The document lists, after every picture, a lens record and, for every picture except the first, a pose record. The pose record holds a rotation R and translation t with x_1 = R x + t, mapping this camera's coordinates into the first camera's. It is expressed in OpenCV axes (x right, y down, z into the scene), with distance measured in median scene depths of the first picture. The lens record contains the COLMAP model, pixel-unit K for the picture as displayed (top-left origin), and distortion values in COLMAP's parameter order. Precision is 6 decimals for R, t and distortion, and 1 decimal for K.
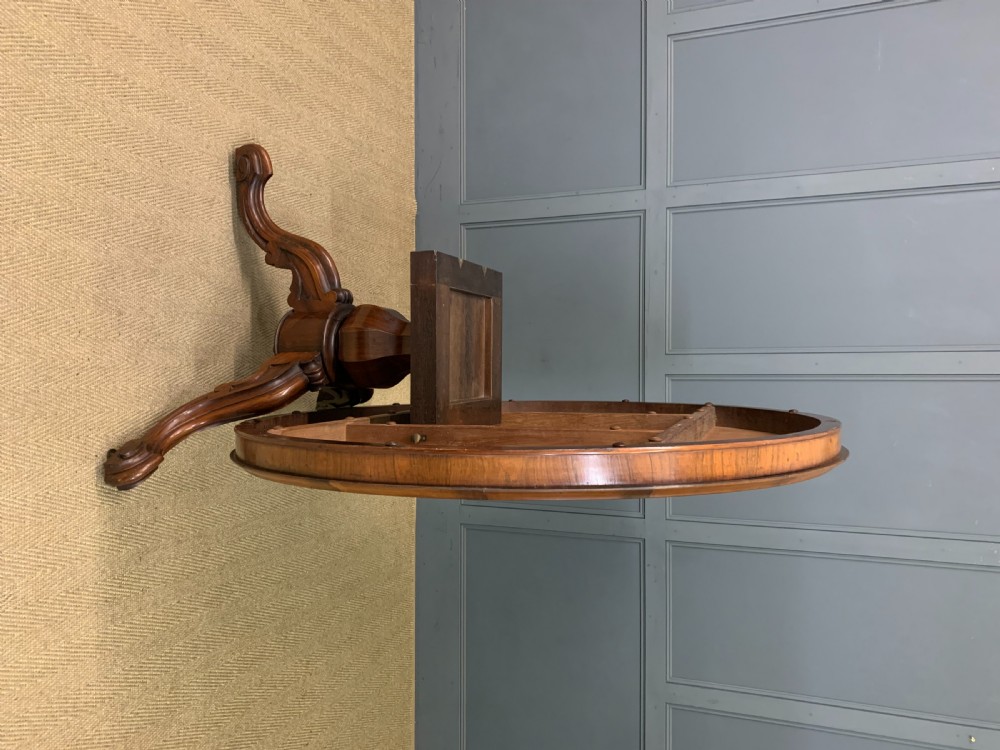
lens RADIAL K [[774.0, 0, 515.2], [0, 774.0, 374.5], [0, 0, 1]] dist [0.022399, -0.010312]
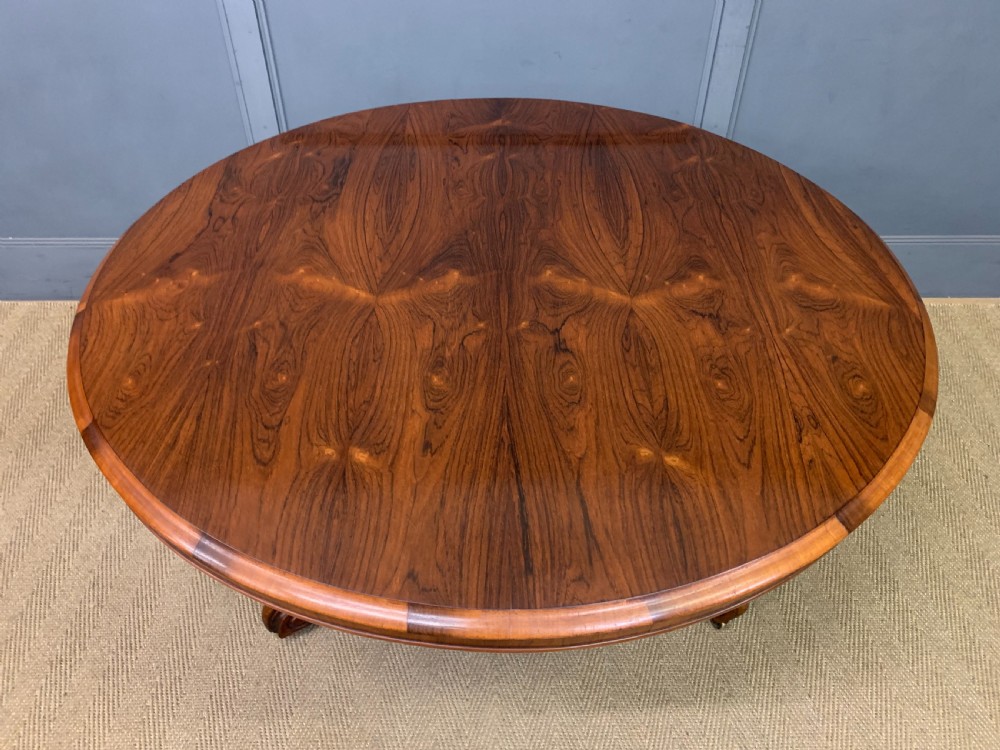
lens RADIAL K [[774.0, 0, 503.9], [0, 774.0, 370.4], [0, 0, 1]] dist [0.022399, -0.010312]
pose [[0.001252, -0.931972, -0.362527, 0.138675], [0.999942, -0.002714, 0.010430, -0.013787], [-0.010704, -0.362519, 0.931915, 0.404113]]
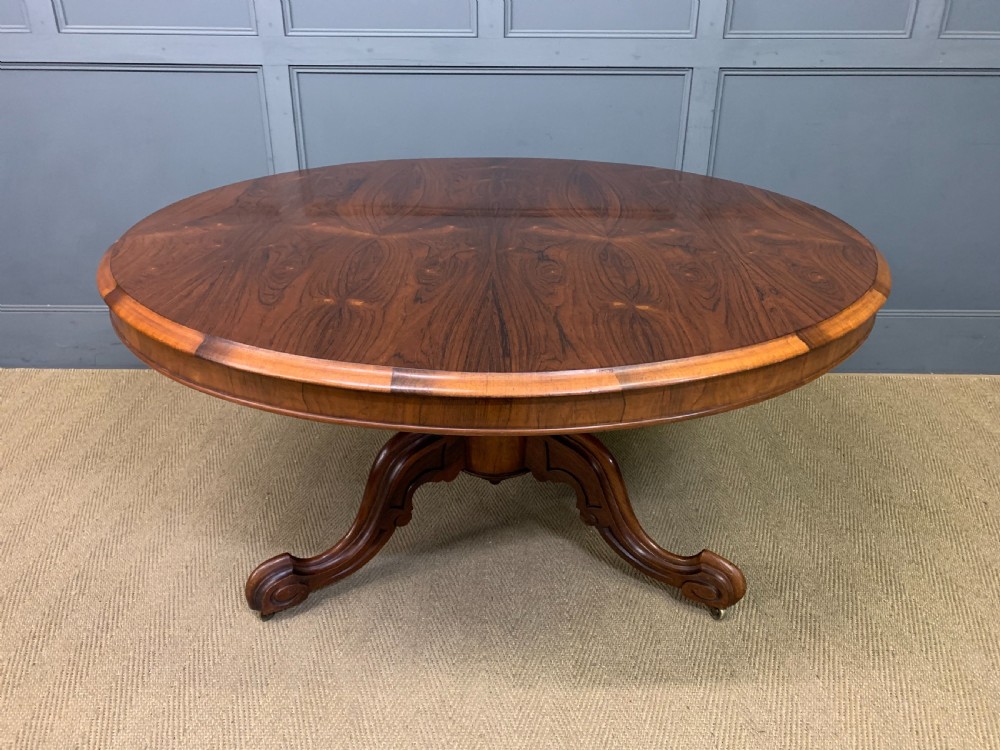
lens RADIAL K [[774.0, 0, 498.7], [0, 774.0, 366.2], [0, 0, 1]] dist [0.022399, -0.010312]
pose [[0.005100, -0.996464, -0.083860, -0.089533], [0.999955, 0.005754, -0.007563, 0.003098], [0.008019, -0.083818, 0.996449, 0.306187]]
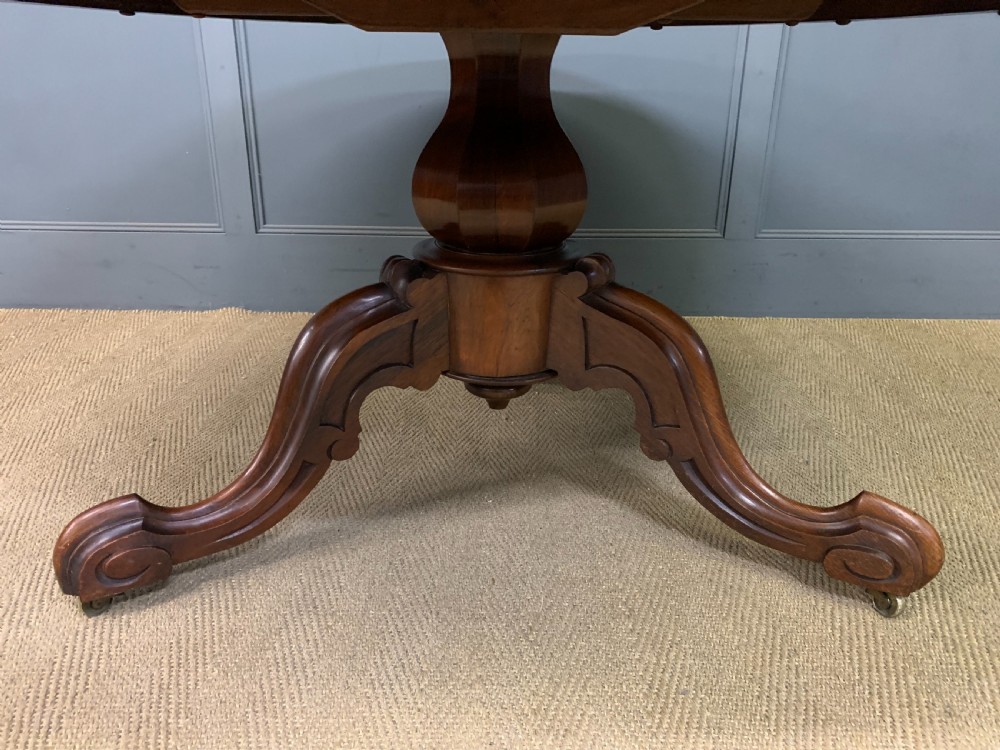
lens RADIAL K [[774.0, 0, 499.7], [0, 774.0, 371.6], [0, 0, 1]] dist [0.022399, -0.010312]
pose [[0.008834, -0.999722, -0.021866, -0.258660], [0.999948, 0.008945, -0.004969, -0.003249], [0.005163, -0.021821, 0.999749, 0.618665]]
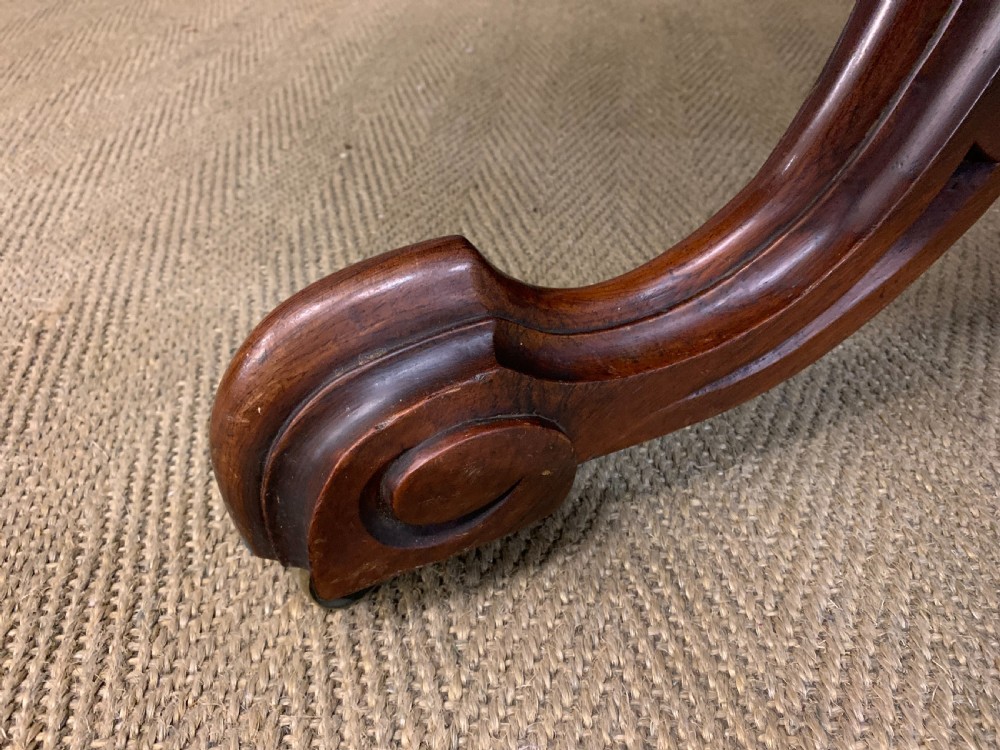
lens RADIAL K [[774.0, 0, 501.0], [0, 774.0, 392.0], [0, 0, 1]] dist [0.022399, -0.010312]
pose [[0.020061, -0.946674, -0.321568, -0.322852], [0.993023, 0.056249, -0.103644, -0.190061], [0.116205, -0.317245, 0.941197, 0.932548]]
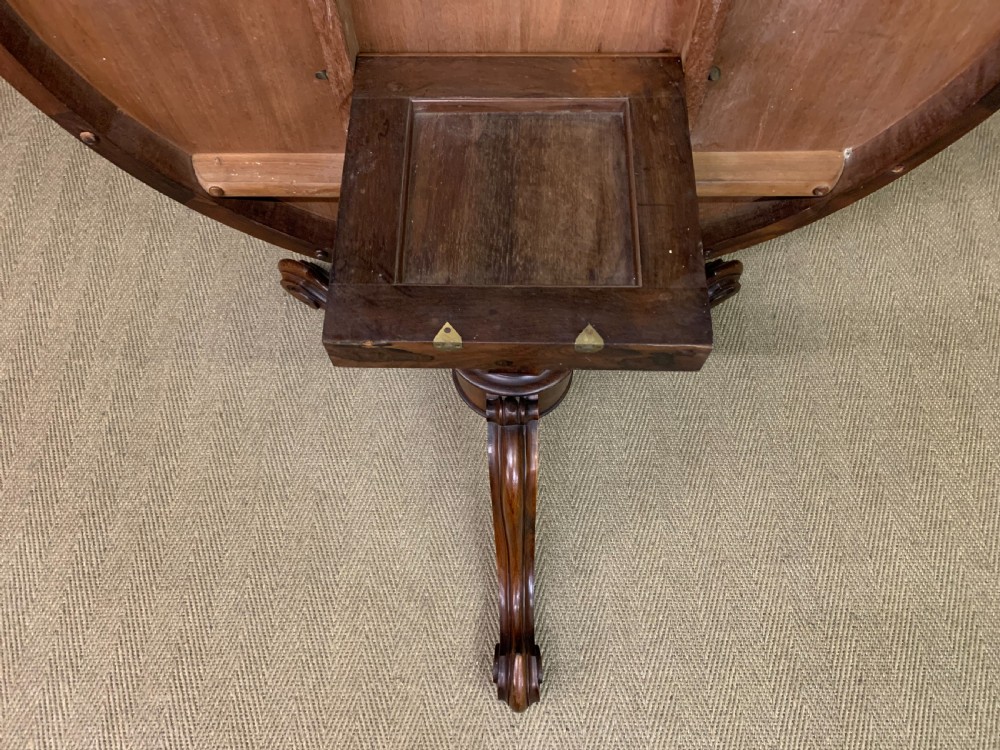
lens RADIAL K [[774.0, 0, 496.6], [0, 774.0, 398.2], [0, 0, 1]] dist [0.022399, -0.010312]
pose [[-0.003964, -0.694691, -0.719297, 0.199364], [0.999991, -0.001515, -0.004047, -0.057401], [0.001722, -0.719307, 0.694691, 0.590804]]
